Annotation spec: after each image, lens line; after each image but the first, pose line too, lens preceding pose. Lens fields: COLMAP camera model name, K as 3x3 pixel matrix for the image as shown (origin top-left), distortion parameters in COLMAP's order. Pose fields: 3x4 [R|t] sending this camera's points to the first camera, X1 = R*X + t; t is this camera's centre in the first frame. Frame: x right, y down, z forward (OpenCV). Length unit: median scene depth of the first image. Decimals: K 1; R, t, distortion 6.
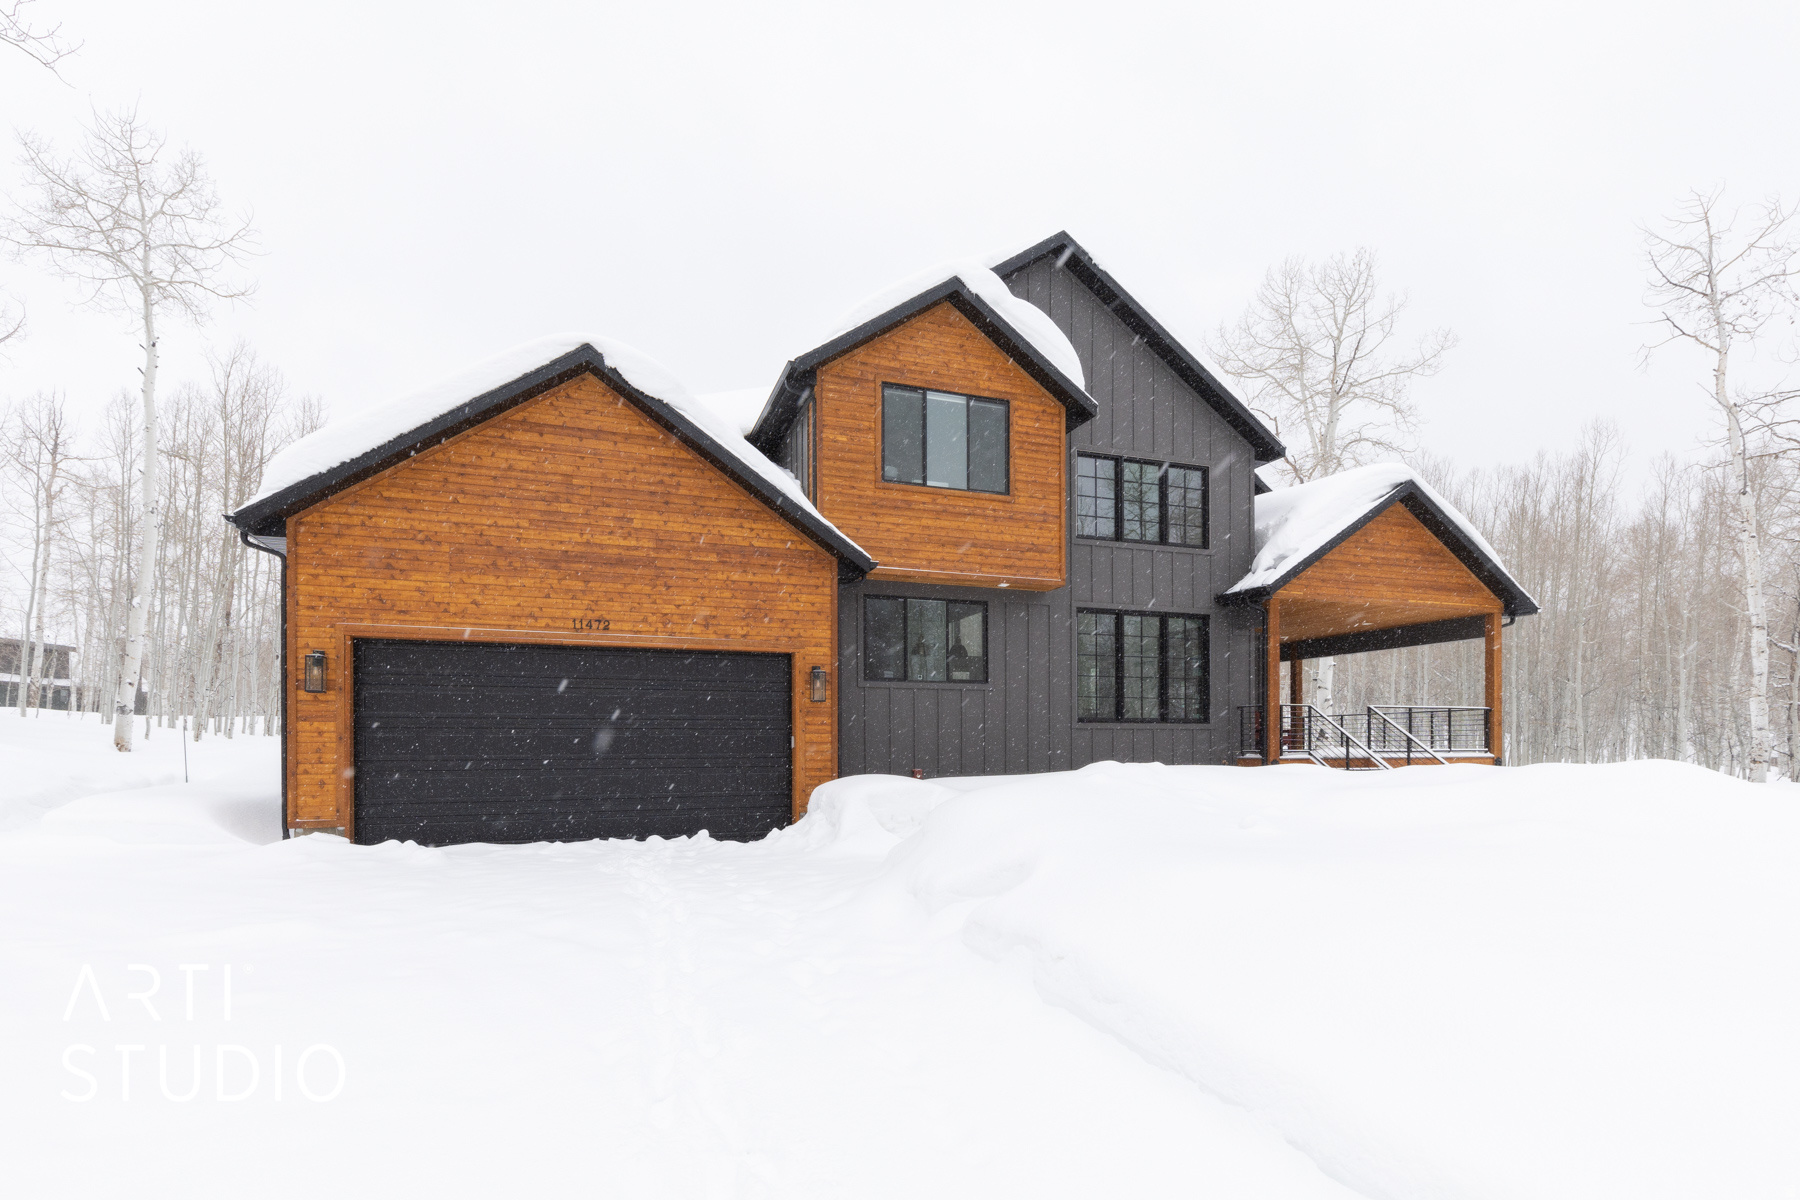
lens RADIAL K [[807.9, 0, 903.2], [0, 807.9, 725.1], [0, 0, 1]] dist [-0.000445, -0.000068]
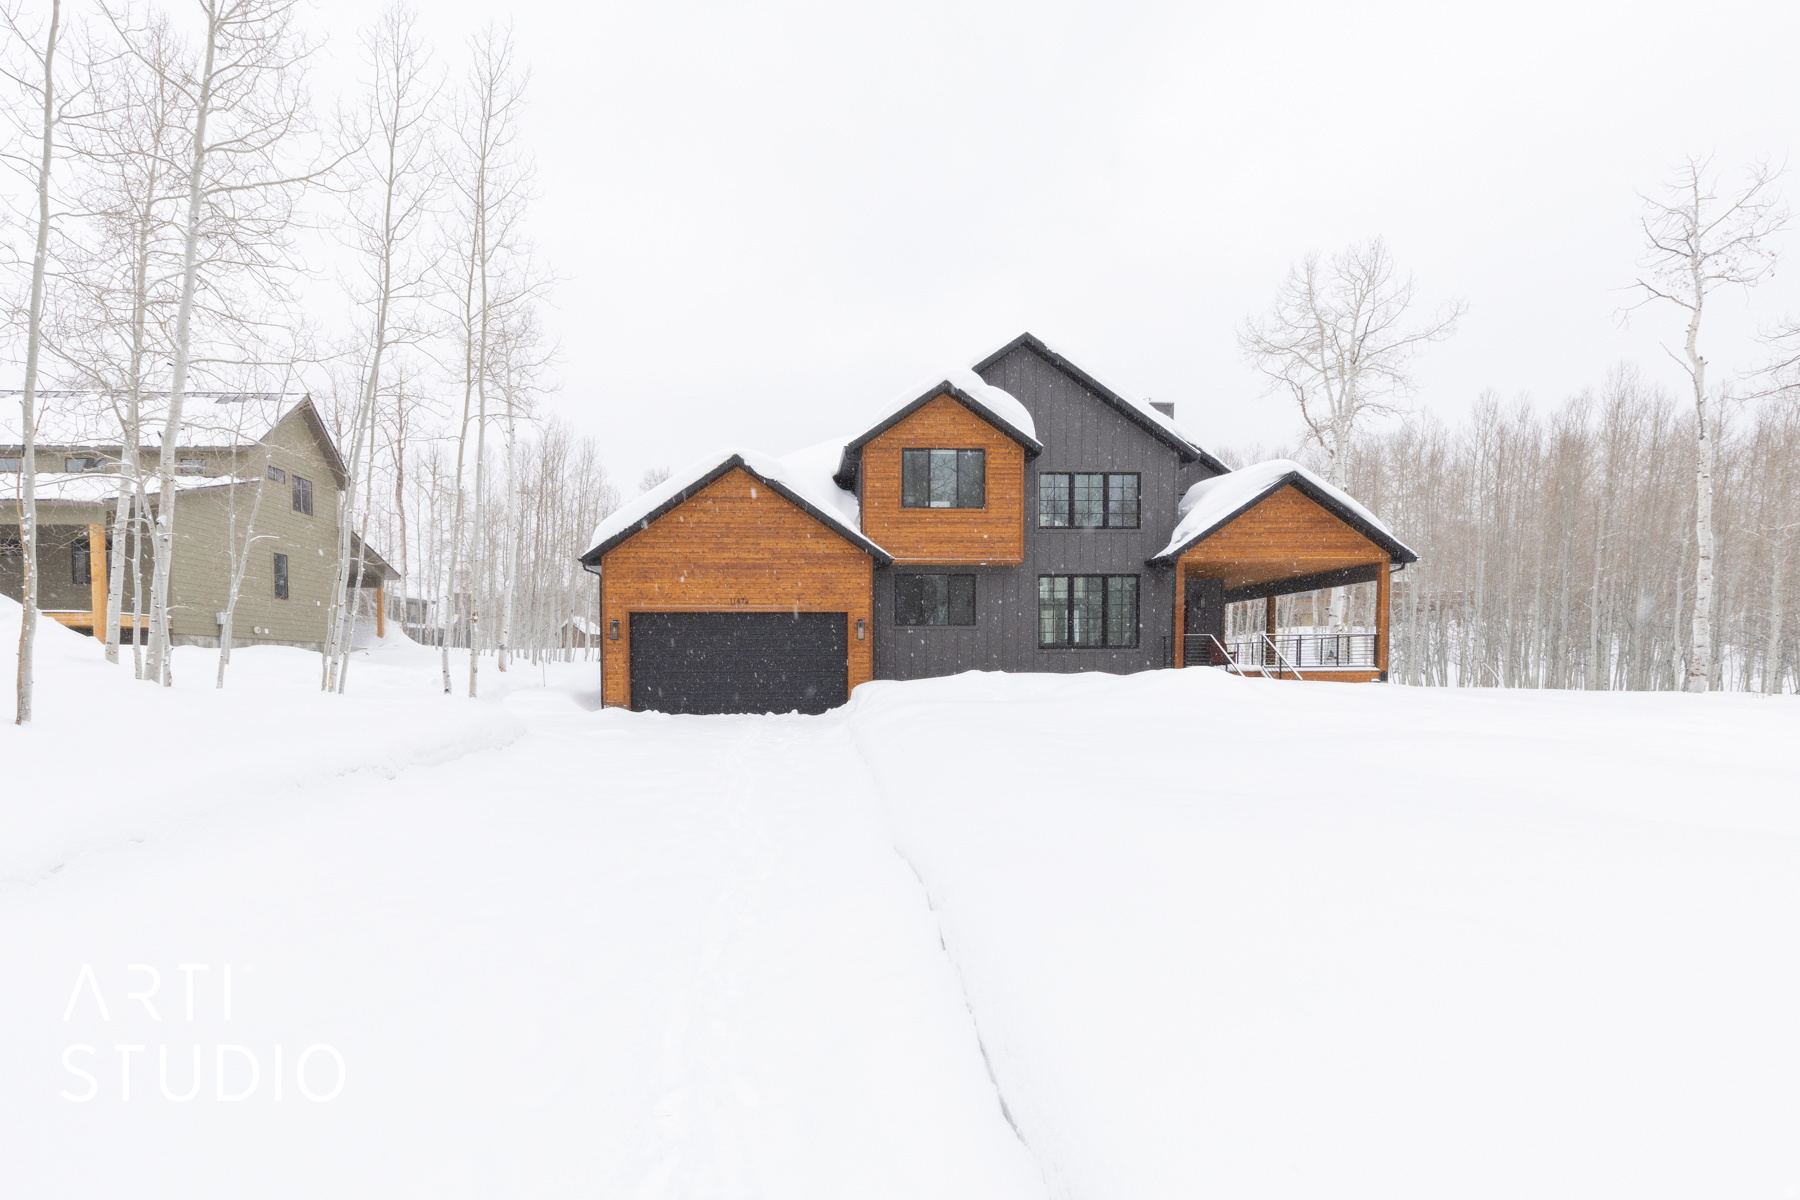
lens RADIAL K [[840.5, 0, 896.5], [0, 840.5, 635.8], [0, 0, 1]] dist [-0.000174, -0.000135]
pose [[0.967775, -0.015394, -0.251346, 0.375685], [0.011548, 0.999793, -0.016770, -0.004567], [0.251552, 0.013327, 0.967752, -0.658930]]
